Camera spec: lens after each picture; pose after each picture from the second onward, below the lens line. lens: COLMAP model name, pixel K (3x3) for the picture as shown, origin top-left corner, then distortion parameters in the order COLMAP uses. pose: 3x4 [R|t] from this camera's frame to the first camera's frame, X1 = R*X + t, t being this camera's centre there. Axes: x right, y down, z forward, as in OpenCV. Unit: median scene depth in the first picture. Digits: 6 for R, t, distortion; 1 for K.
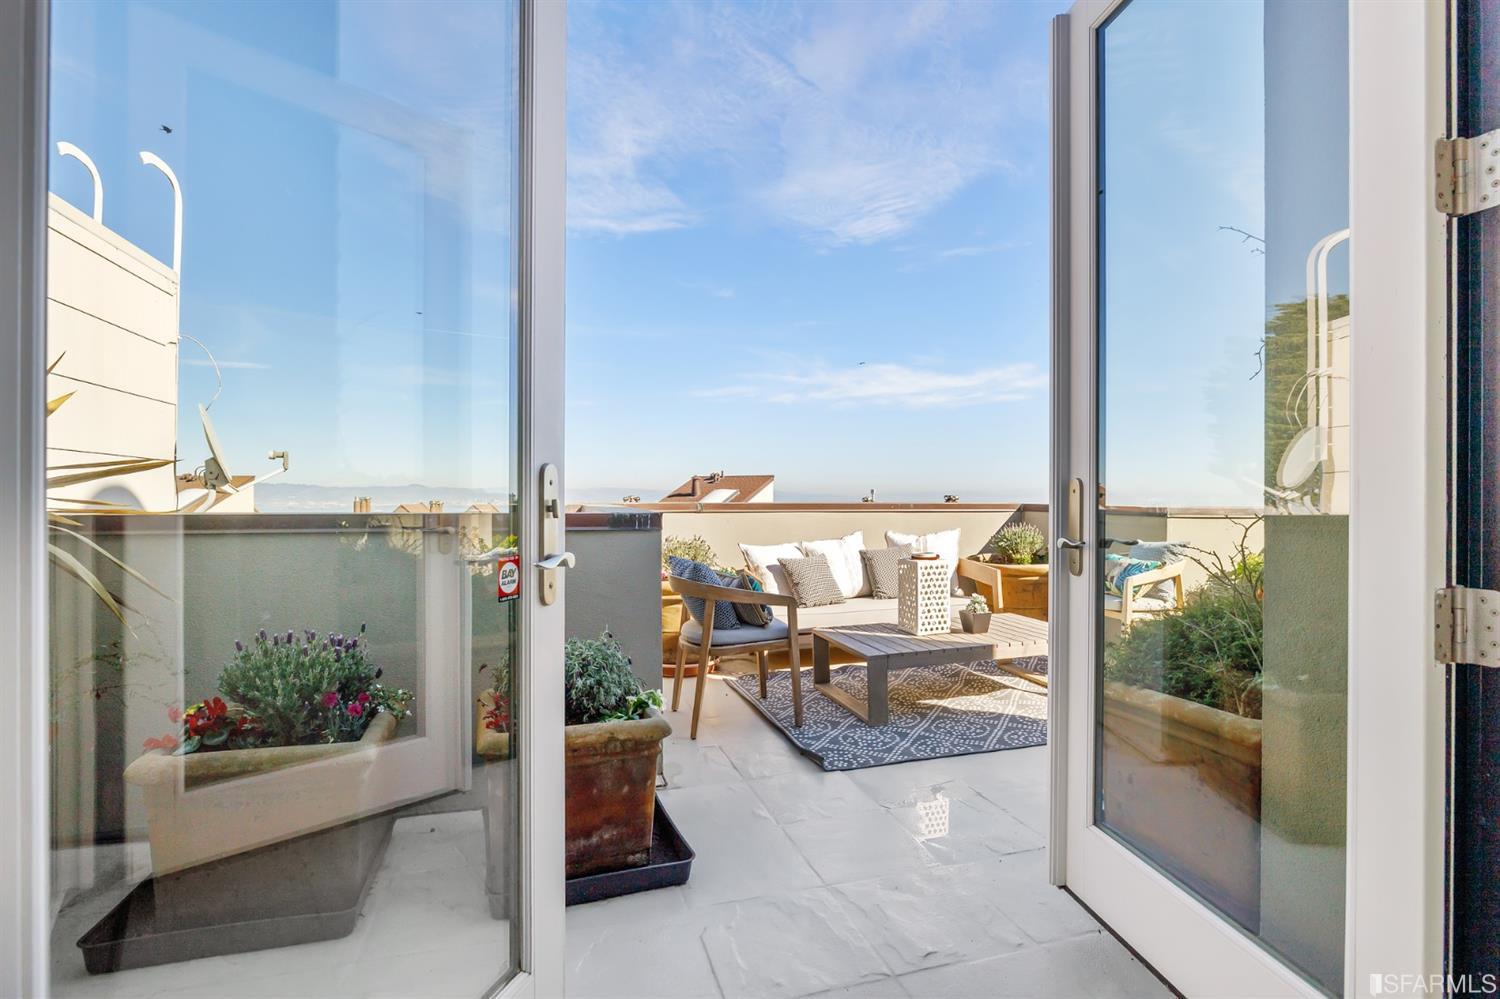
lens RADIAL K [[714.2, 0, 735.8], [0, 714.2, 491.4], [0, 0, 1]] dist [0.001084, 0.000012]
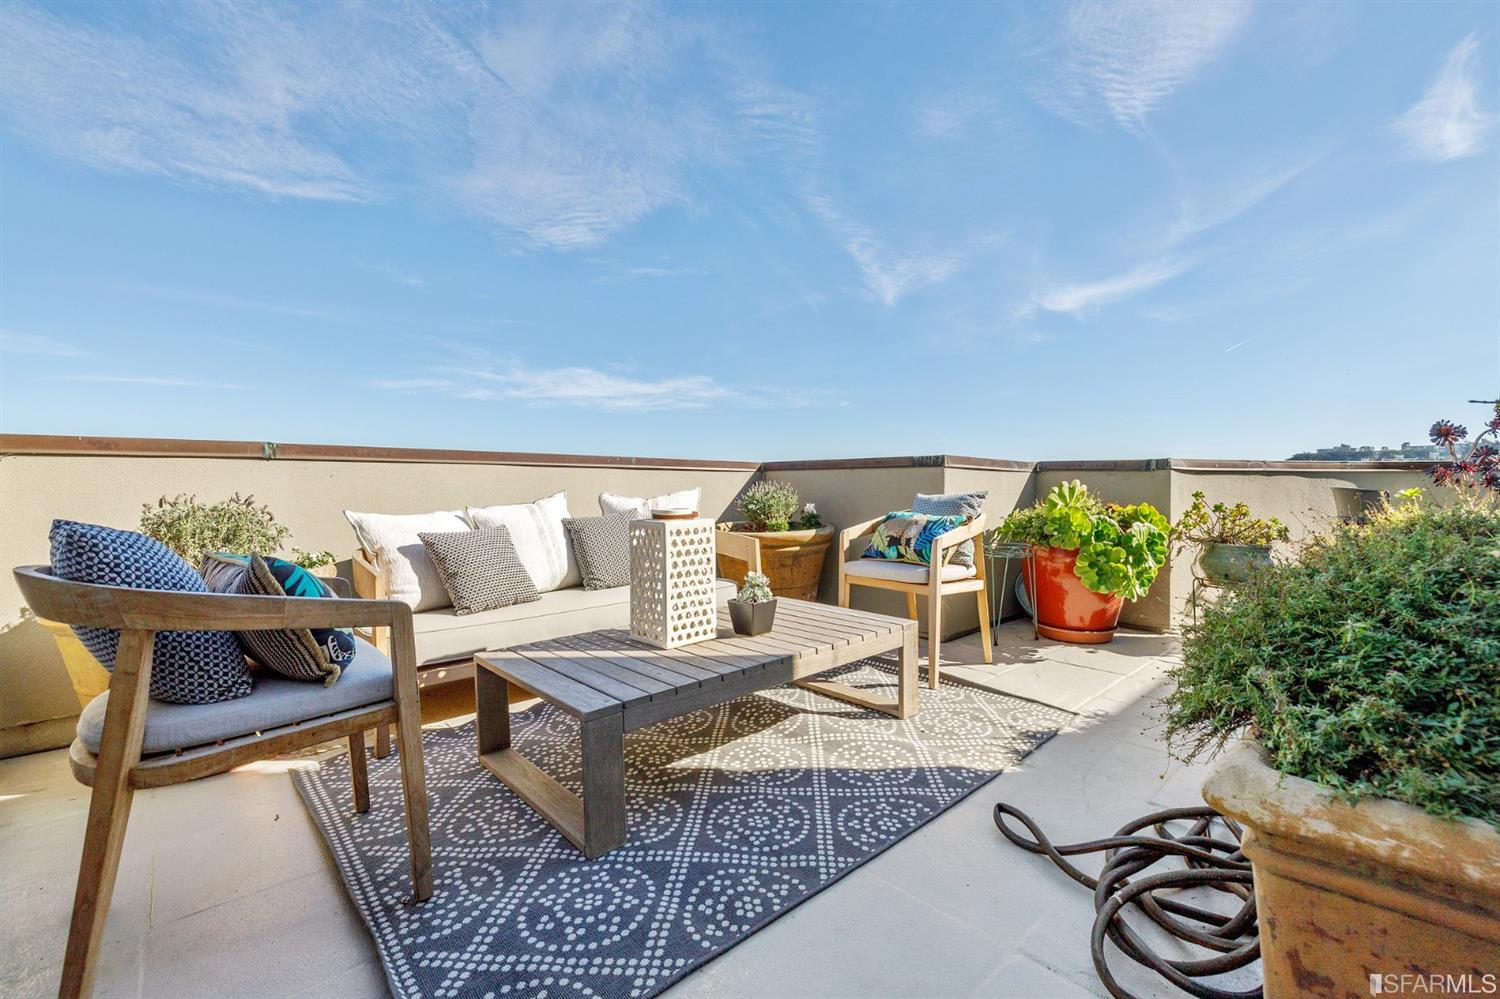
lens RADIAL K [[654.0, 0, 737.6], [0, 654.0, 517.7], [0, 0, 1]] dist [0.032825, -0.000372]
pose [[0.906727, -0.023964, 0.421037, 0.083923], [0.005076, 0.998932, 0.045924, 0.069658], [-0.421687, -0.039504, 0.905880, 0.487898]]
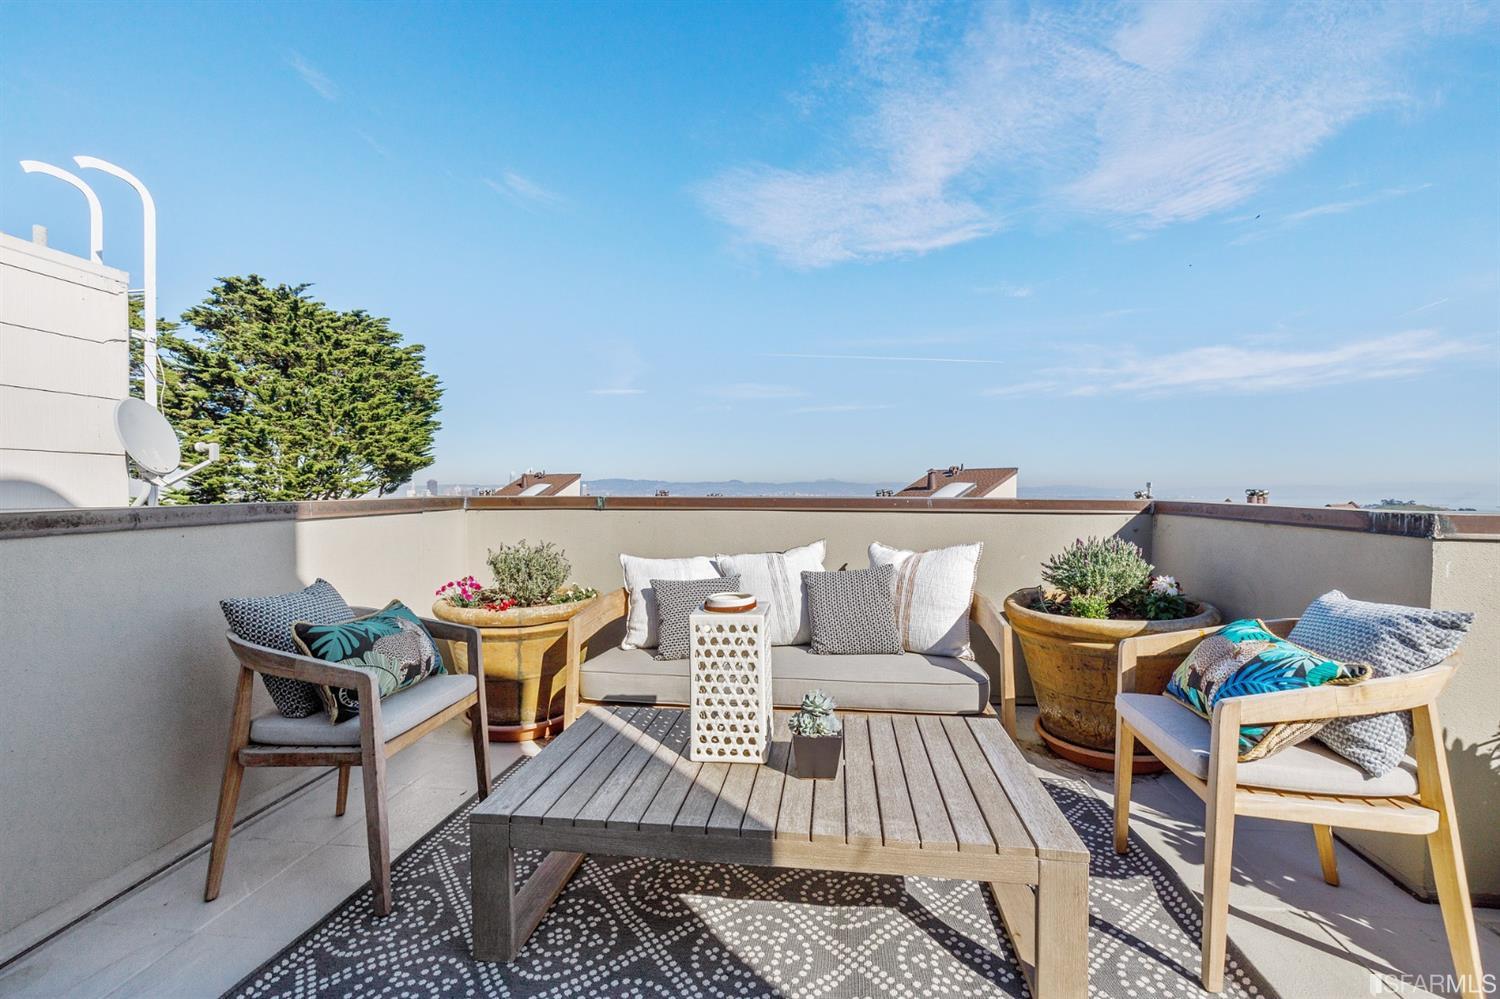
lens RADIAL K [[628.9, 0, 747.6], [0, 628.9, 499.1], [0, 0, 1]] dist [0.003366, -0.000112]
pose [[0.908735, 0.008281, -0.417291, 0.463699], [0.000696, 0.999772, 0.021358, 0.007091], [0.417372, -0.019699, 0.908522, 0.600890]]
